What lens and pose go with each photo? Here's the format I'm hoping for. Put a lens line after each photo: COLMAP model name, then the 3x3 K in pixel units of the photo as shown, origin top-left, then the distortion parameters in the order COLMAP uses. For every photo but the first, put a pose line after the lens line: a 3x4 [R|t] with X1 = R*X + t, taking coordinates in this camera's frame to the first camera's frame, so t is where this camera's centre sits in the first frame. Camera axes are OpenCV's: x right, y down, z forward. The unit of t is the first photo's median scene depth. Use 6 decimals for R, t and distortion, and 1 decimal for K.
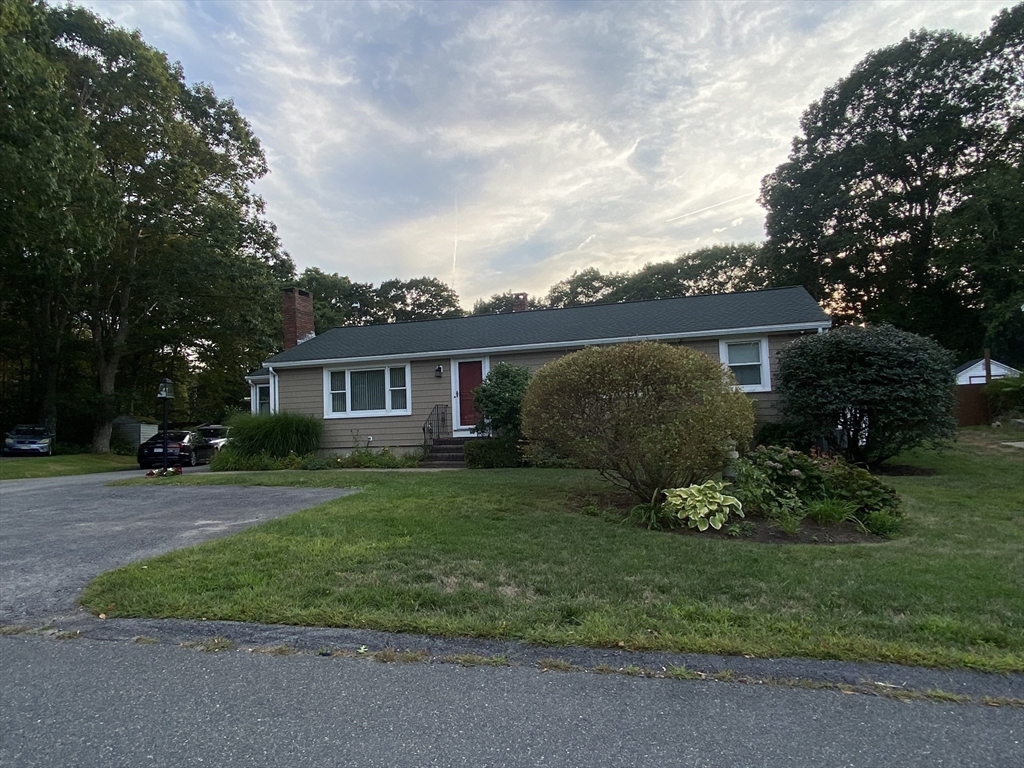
lens RADIAL K [[605.5, 0, 513.9], [0, 605.5, 380.5], [0, 0, 1]] dist [0.054286, -0.047046]
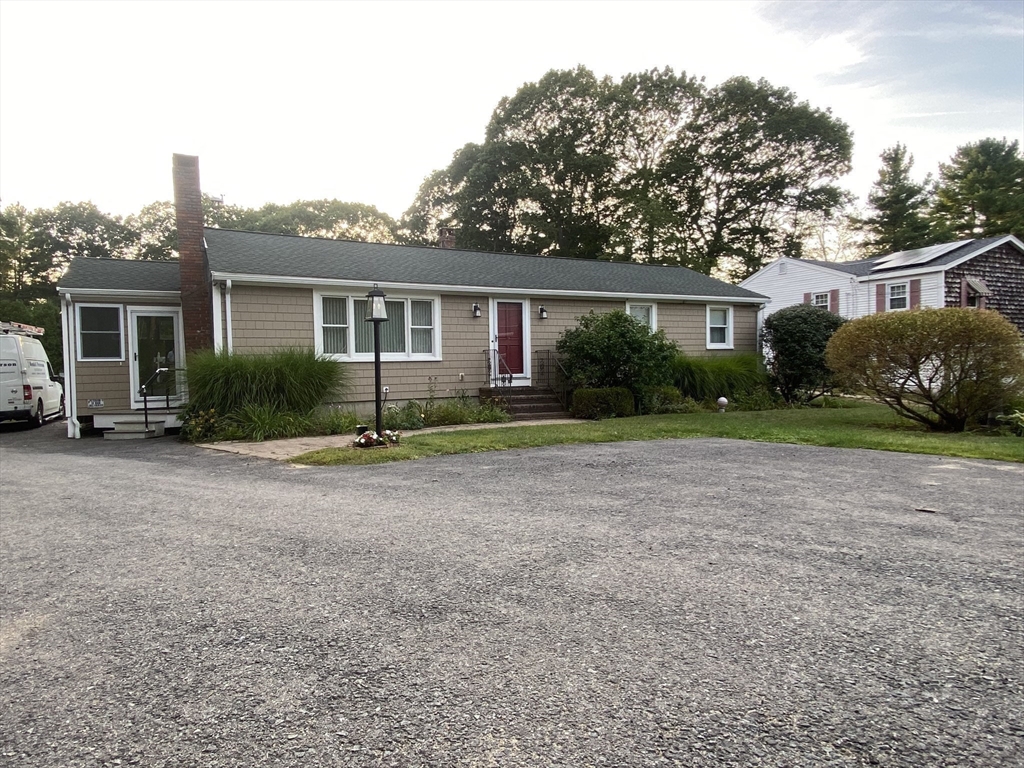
lens RADIAL K [[605.5, 0, 513.9], [0, 605.5, 380.5], [0, 0, 1]] dist [0.054286, -0.047046]
pose [[0.717374, 0.005119, 0.696669, -0.663195], [-0.053138, 0.997462, 0.047388, 0.039297], [-0.694659, -0.071014, 0.715826, 0.336128]]
